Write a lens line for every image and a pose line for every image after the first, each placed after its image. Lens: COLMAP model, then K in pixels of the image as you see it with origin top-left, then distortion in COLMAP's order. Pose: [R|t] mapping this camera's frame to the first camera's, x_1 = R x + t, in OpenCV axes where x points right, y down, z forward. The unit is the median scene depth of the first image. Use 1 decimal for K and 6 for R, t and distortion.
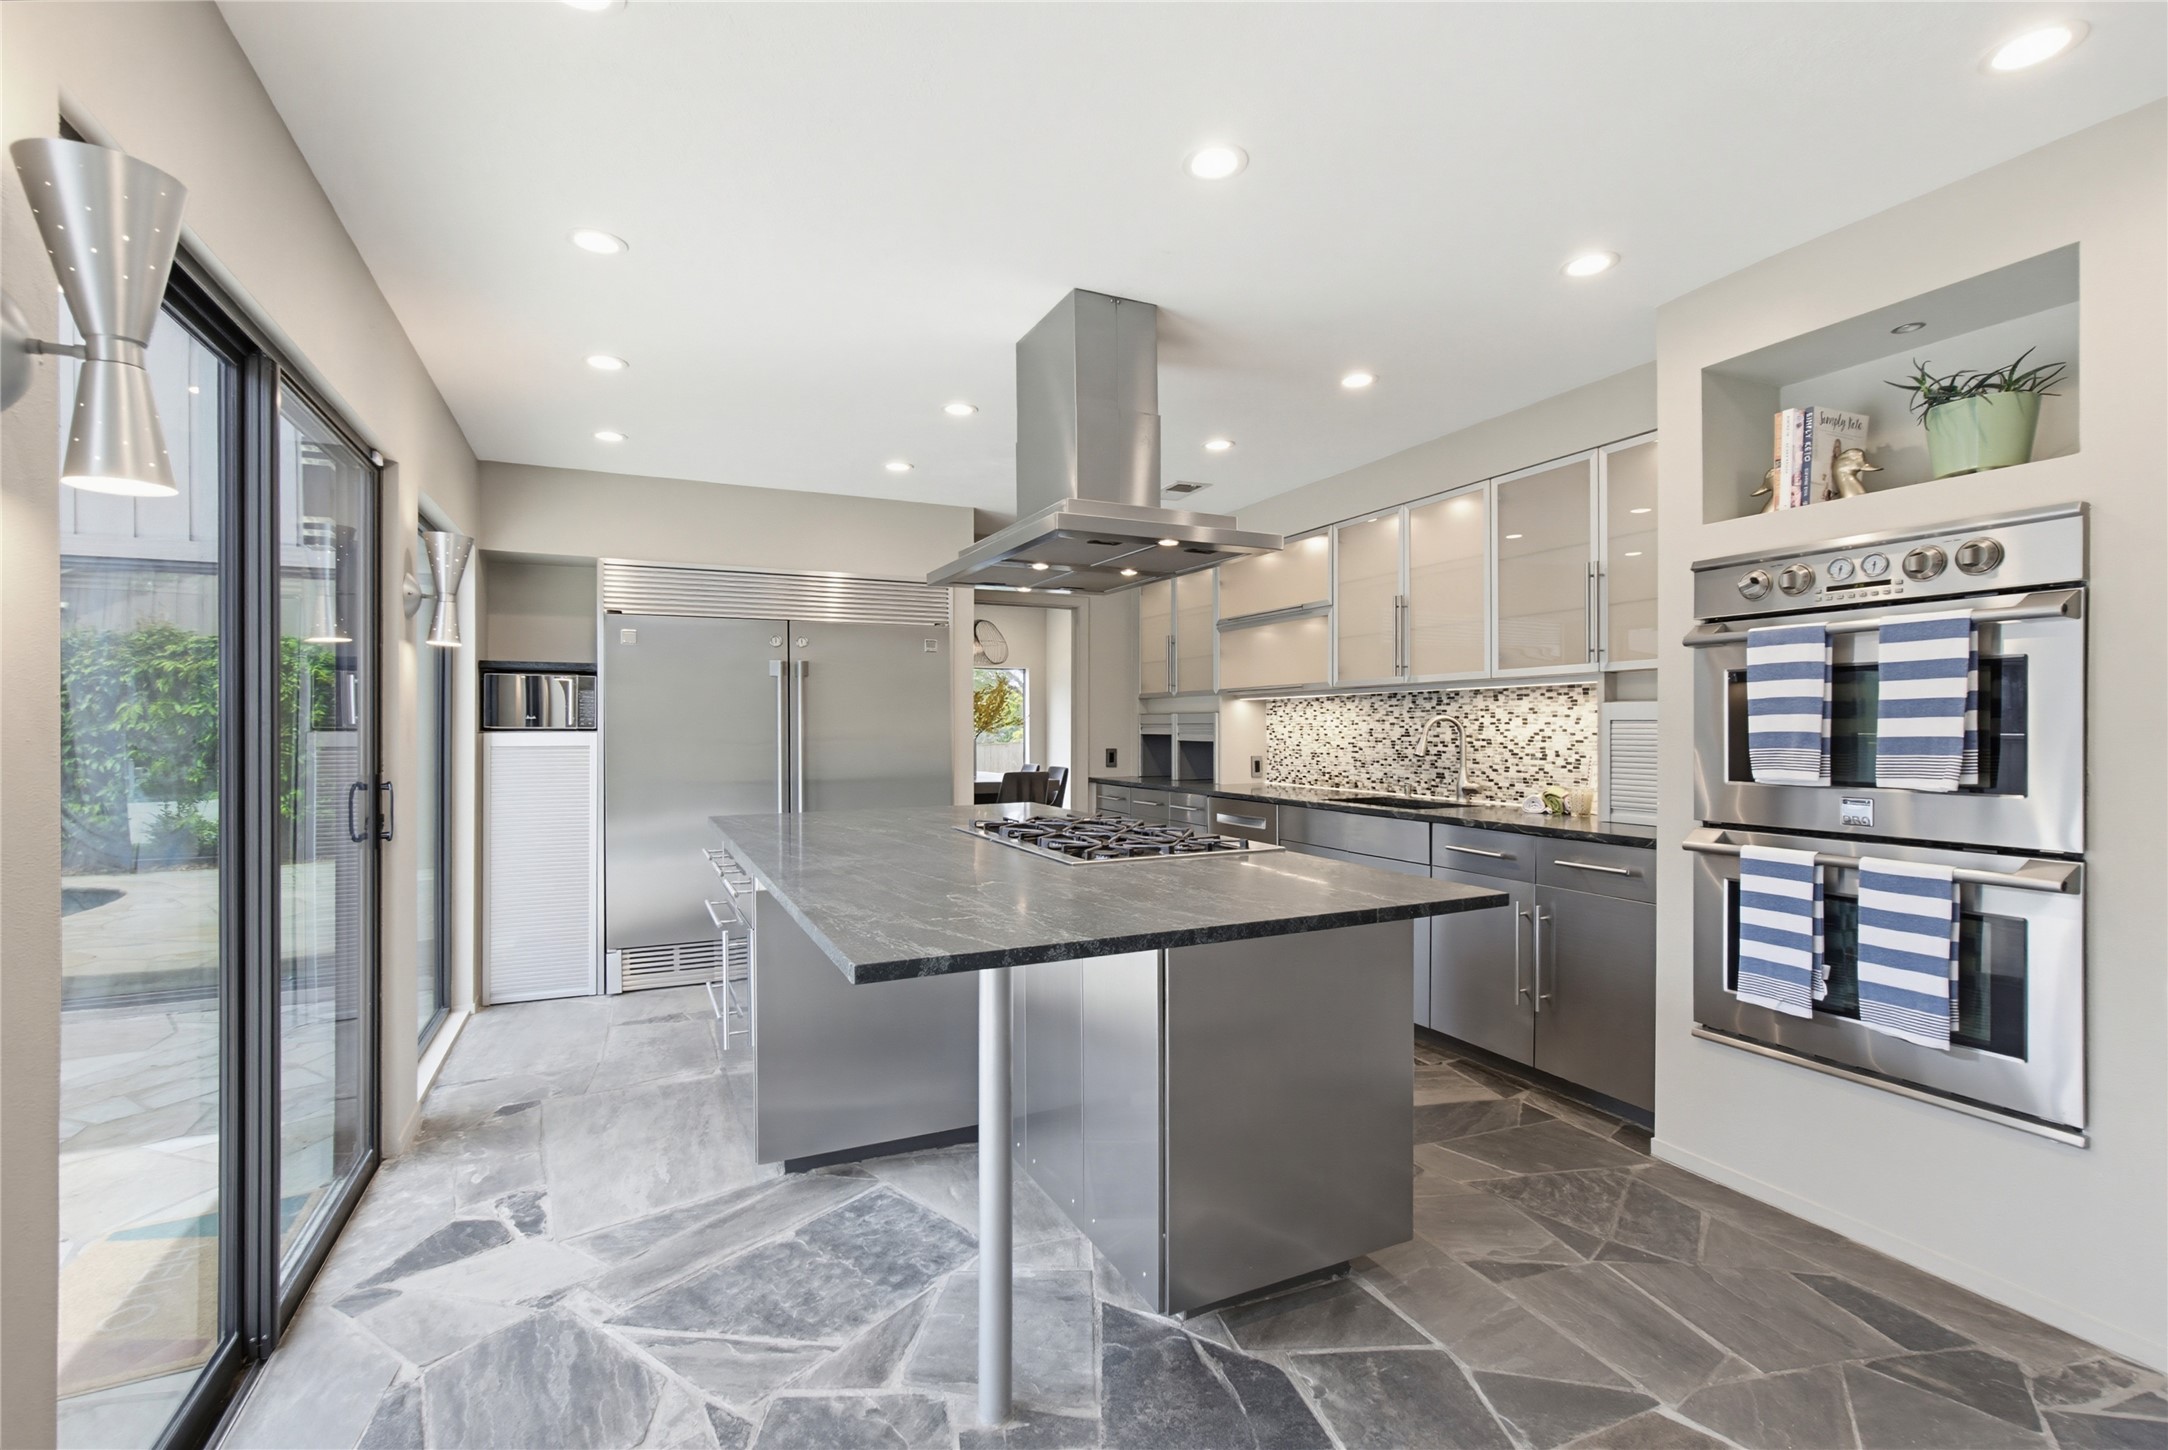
lens RADIAL K [[965.0, 0, 1072.7], [0, 965.0, 729.1], [0, 0, 1]] dist [-0.004903, -0.000346]
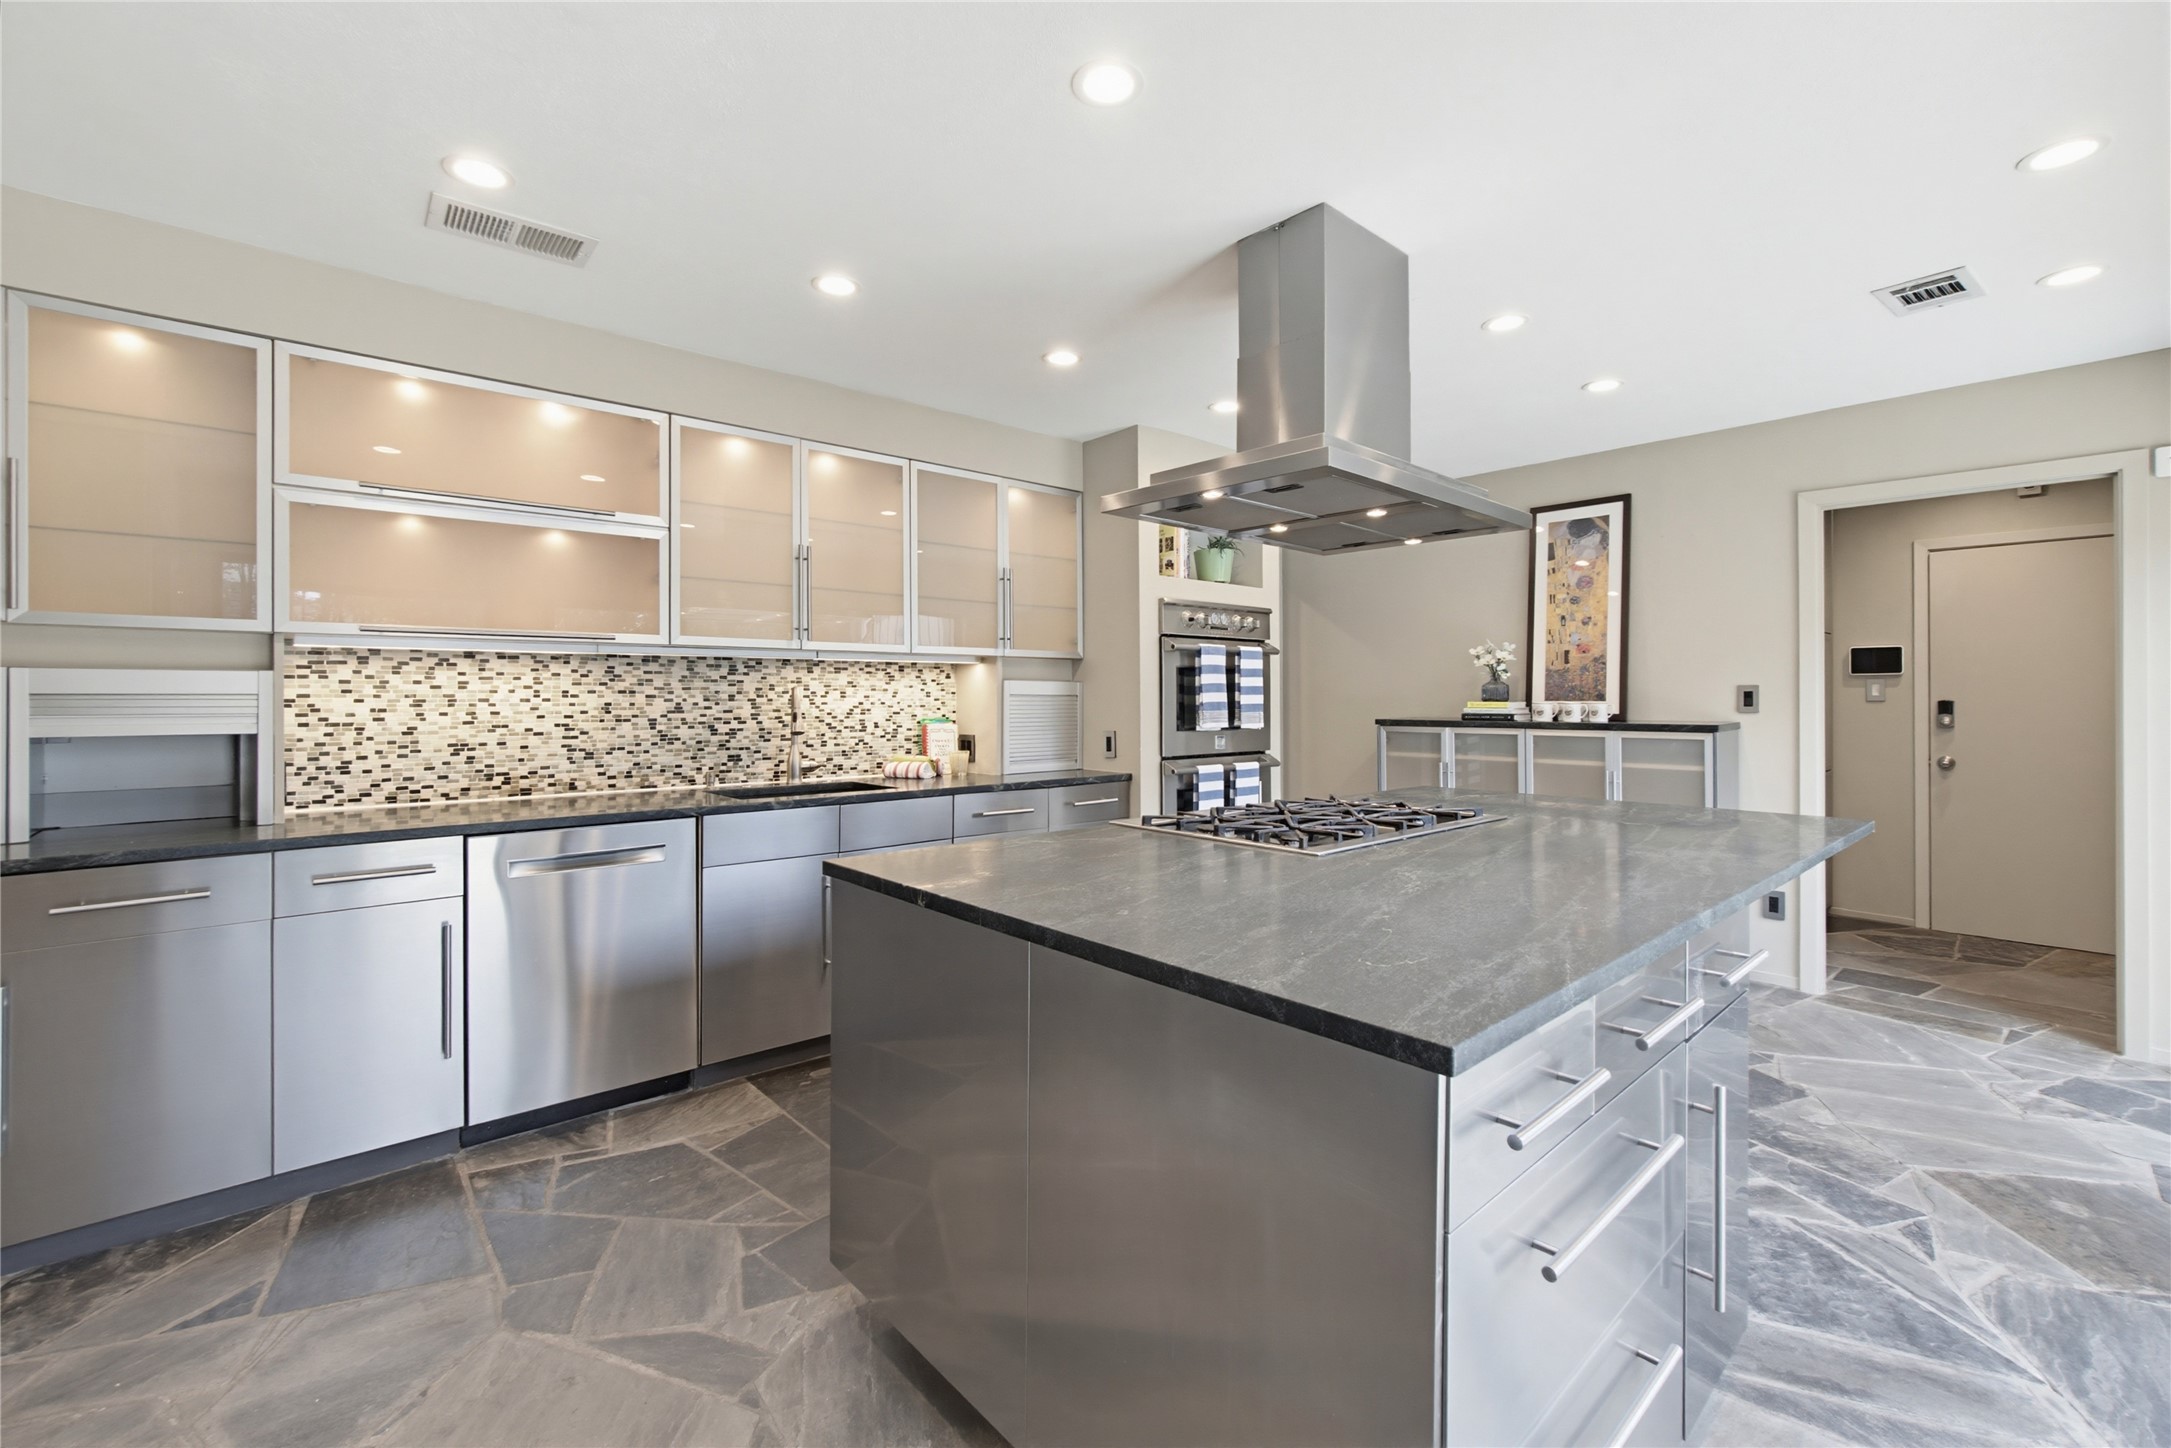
lens RADIAL K [[911.8, 0, 1068.4], [0, 911.8, 701.6], [0, 0, 1]] dist [0.002909, 0.001321]
pose [[-0.280470, -0.003843, 0.959855, -0.505636], [0.002401, 0.999986, 0.004705, -0.004592], [-0.959860, 0.003624, -0.280457, 1.013537]]
